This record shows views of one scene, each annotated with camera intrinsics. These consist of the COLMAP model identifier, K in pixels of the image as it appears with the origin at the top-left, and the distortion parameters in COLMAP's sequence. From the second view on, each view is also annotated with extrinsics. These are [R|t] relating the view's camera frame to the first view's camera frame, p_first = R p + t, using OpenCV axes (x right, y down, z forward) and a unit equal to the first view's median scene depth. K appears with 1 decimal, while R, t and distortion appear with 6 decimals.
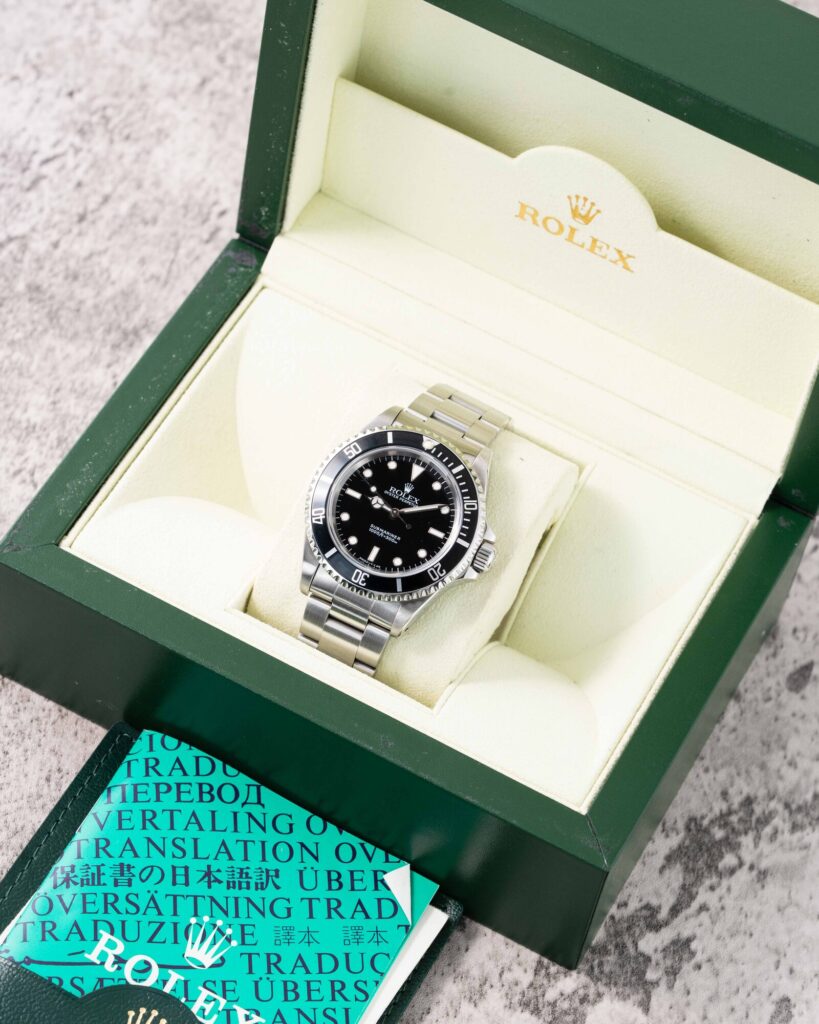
lens RADIAL K [[4197.3, 0, 409.6], [0, 4197.3, 512.3], [0, 0, 1]] dist [-0.094167, 0.000000]
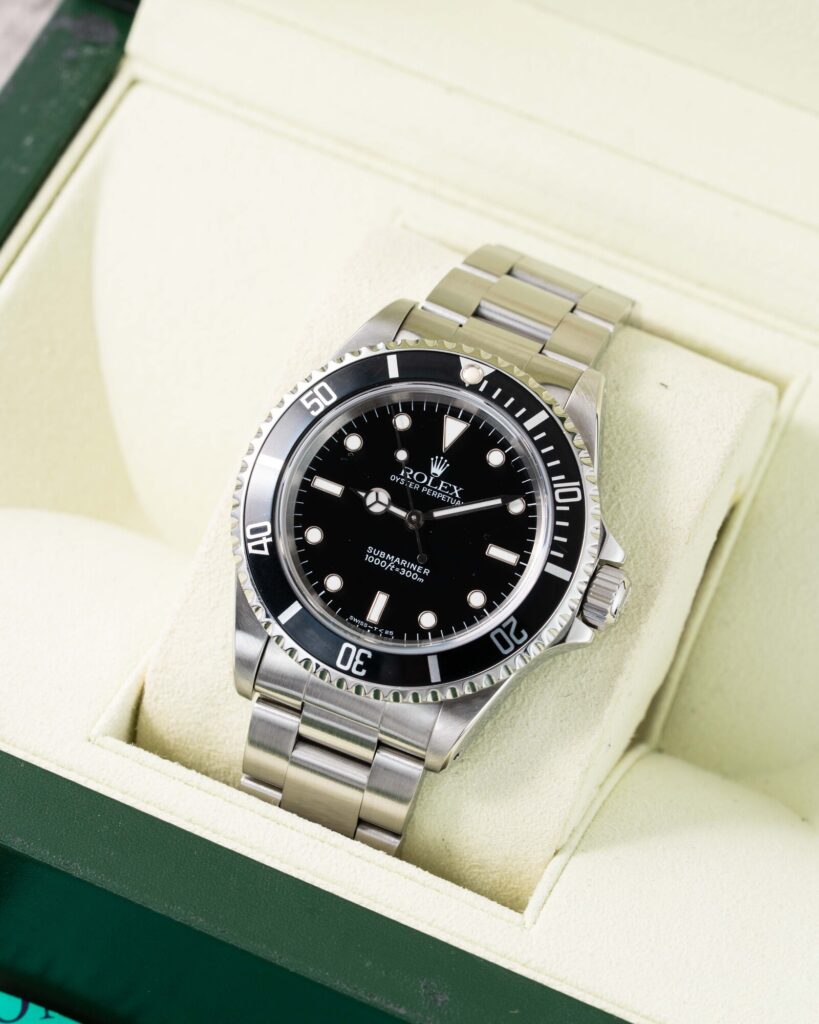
lens RADIAL K [[4197.3, 0, 408.0], [0, 4197.3, 513.2], [0, 0, 1]] dist [-0.094167, 0.000000]
pose [[0.996402, -0.078827, -0.031135, 0.010969], [0.080213, 0.995712, 0.046071, -0.023107], [0.027370, -0.048403, 0.998453, 0.509502]]
